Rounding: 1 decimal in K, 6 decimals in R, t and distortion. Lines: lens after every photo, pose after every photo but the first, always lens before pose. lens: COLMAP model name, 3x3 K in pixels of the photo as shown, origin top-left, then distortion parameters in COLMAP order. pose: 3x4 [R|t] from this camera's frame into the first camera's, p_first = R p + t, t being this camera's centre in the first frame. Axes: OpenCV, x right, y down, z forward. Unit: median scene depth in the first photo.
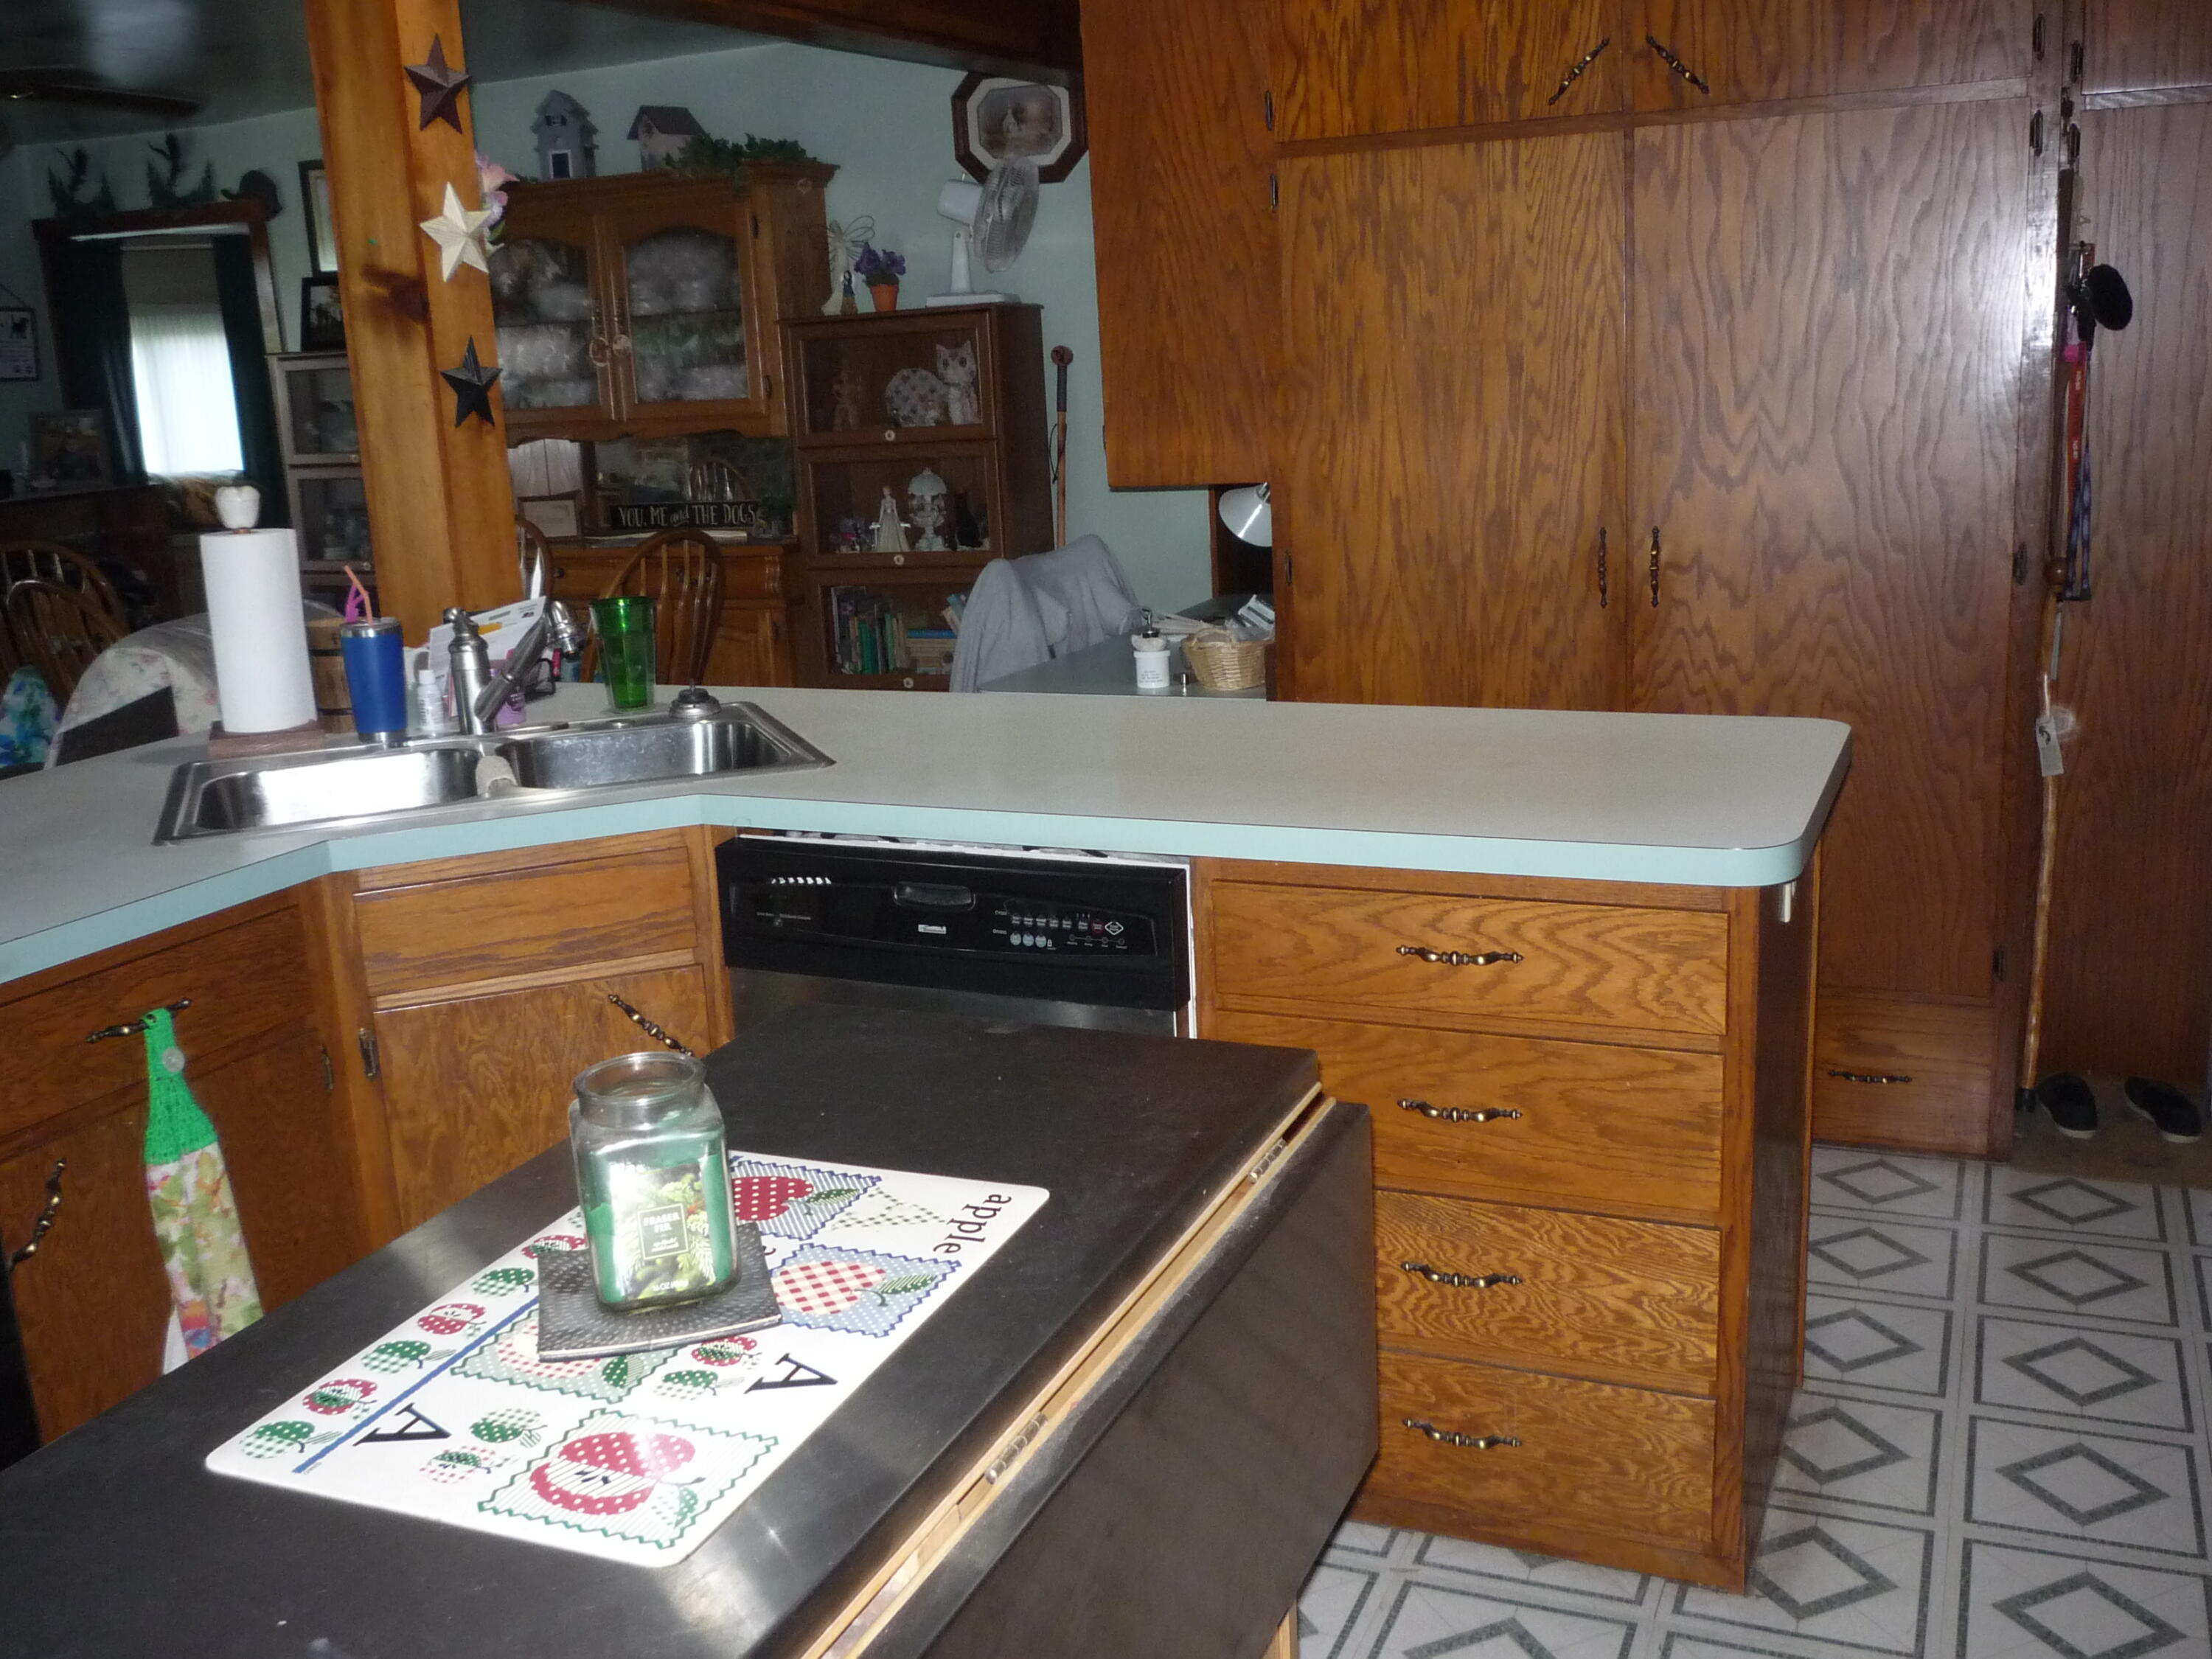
lens RADIAL K [[2102.7, 0, 1101.2], [0, 2102.7, 785.8], [0, 0, 1]] dist [-0.056329, -0.008061]
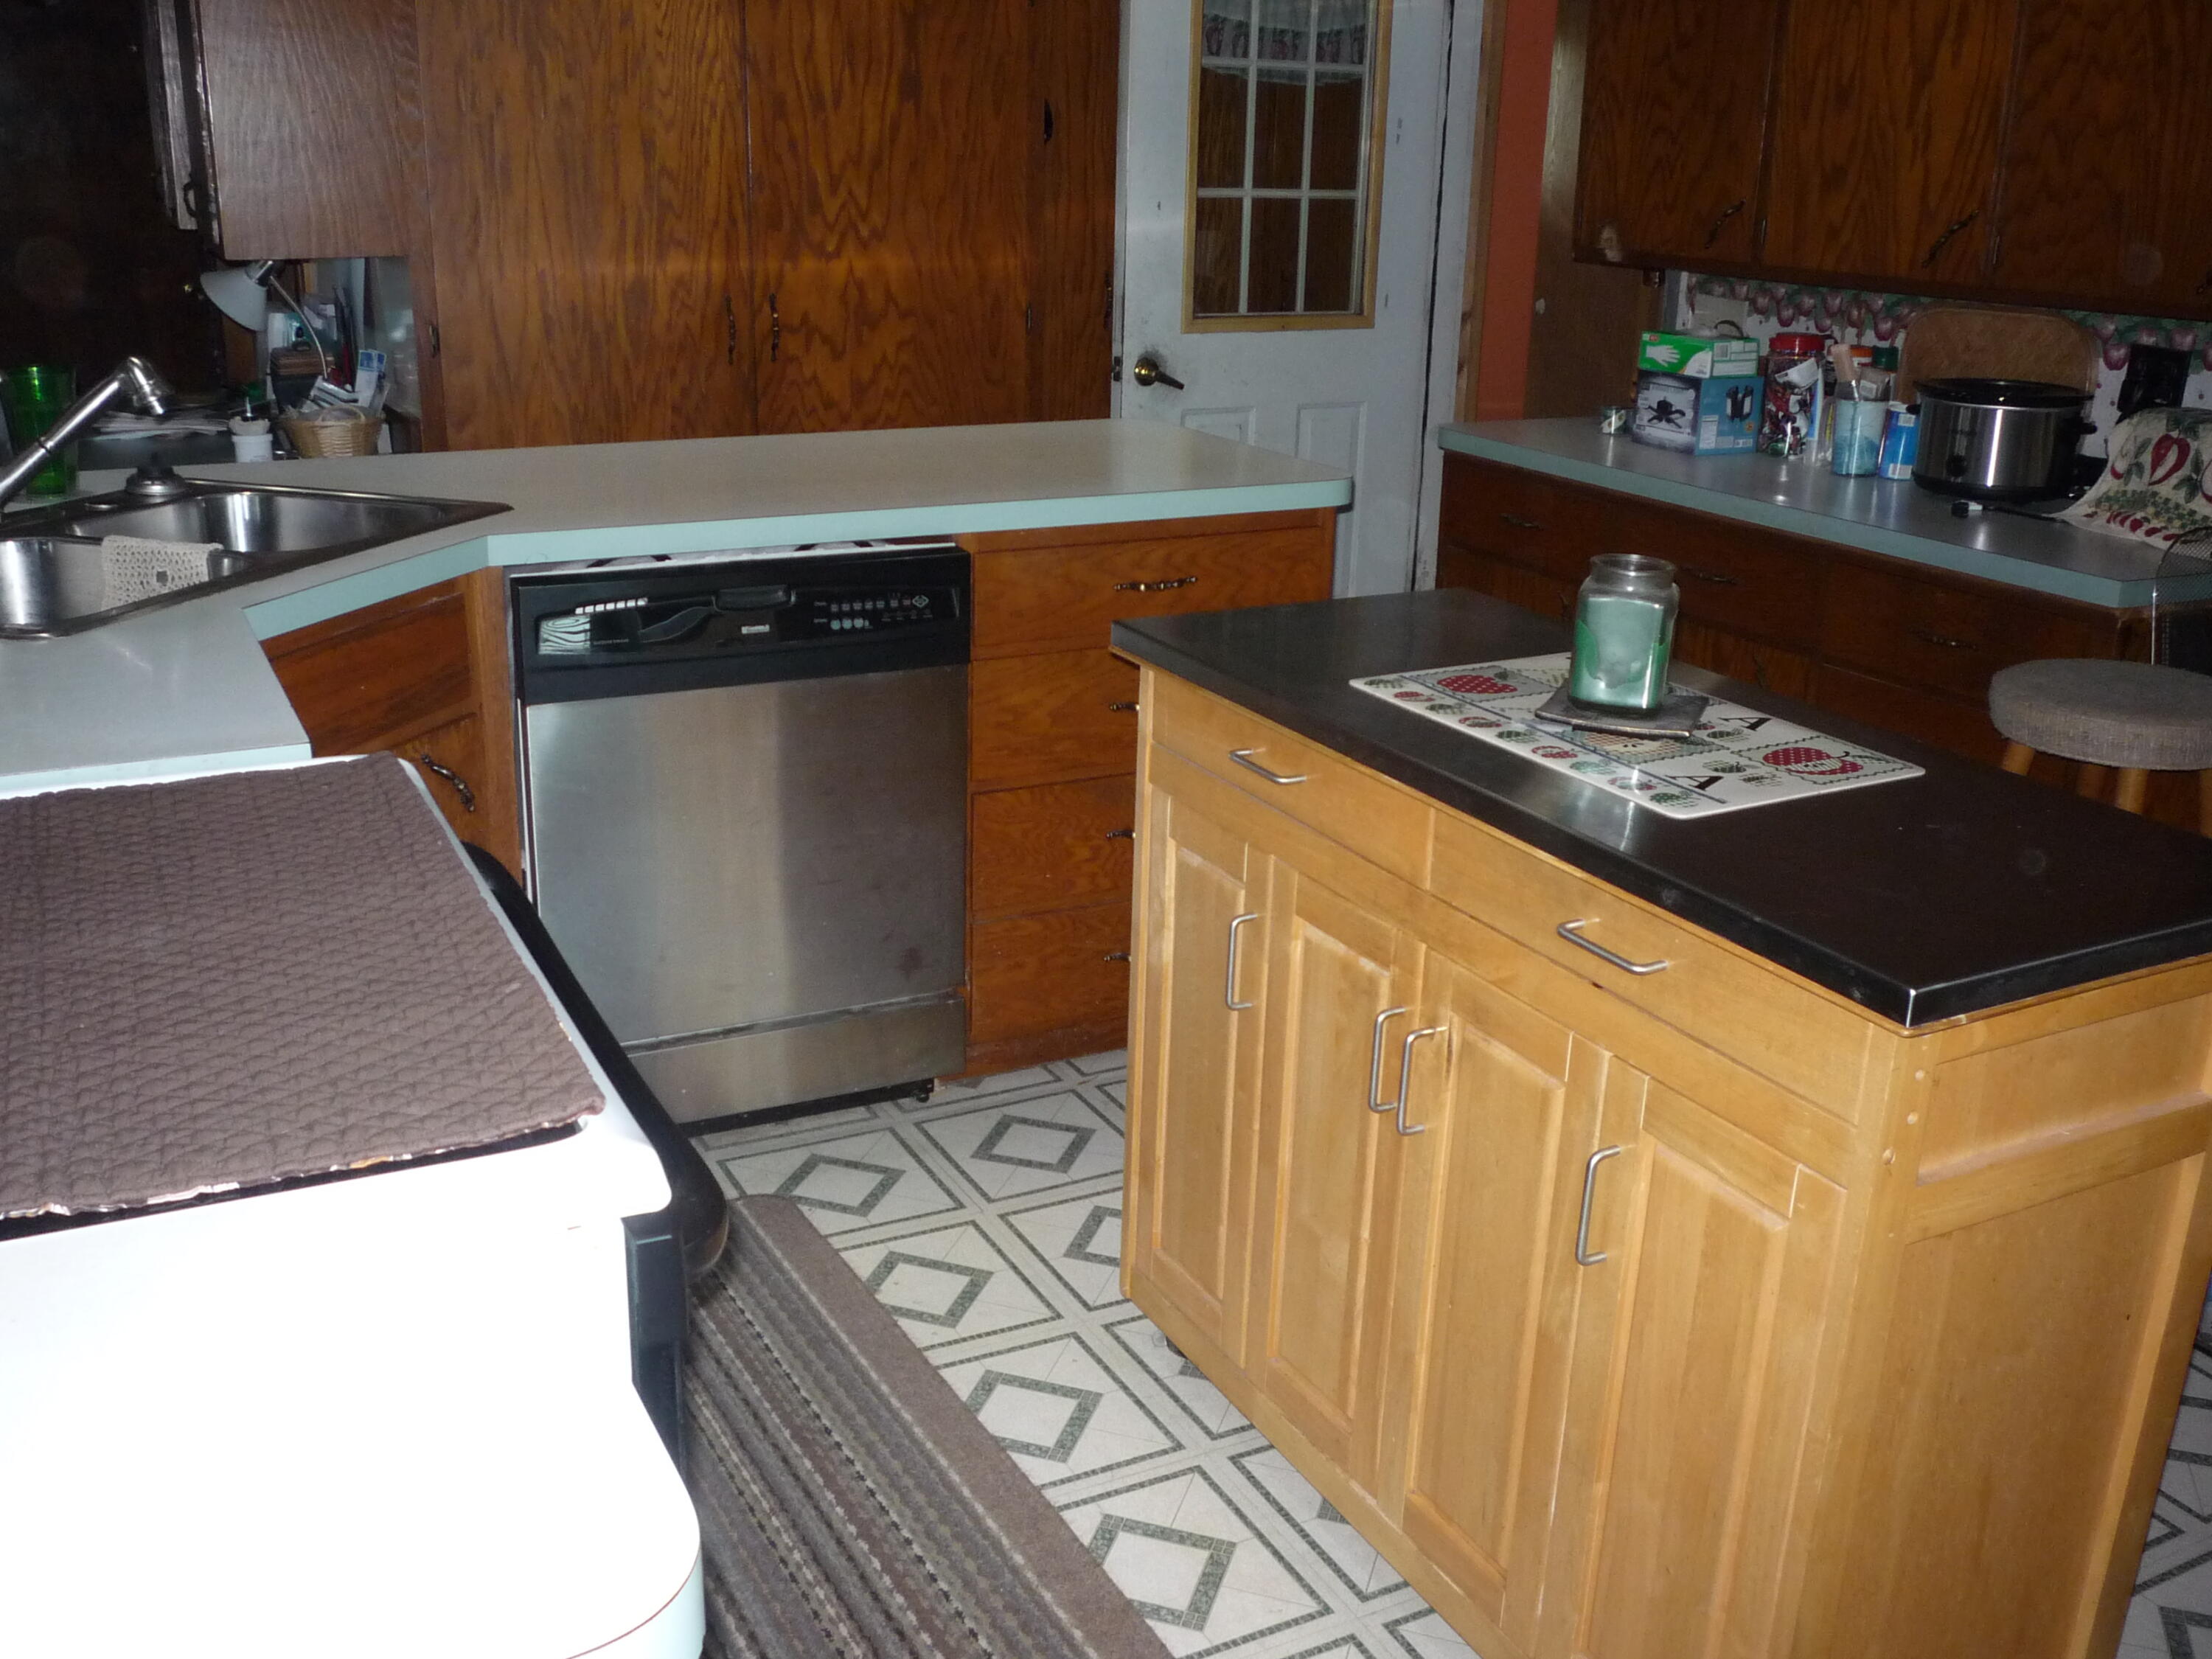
lens RADIAL K [[2064.1, 0, 1064.7], [0, 2064.1, 822.7], [0, 0, 1]] dist [-0.029421, -0.003902]
pose [[0.635093, -0.185141, 0.749920, -0.565346], [0.113817, 0.982683, 0.146217, 0.019279], [-0.764005, -0.007508, 0.645167, 0.116184]]
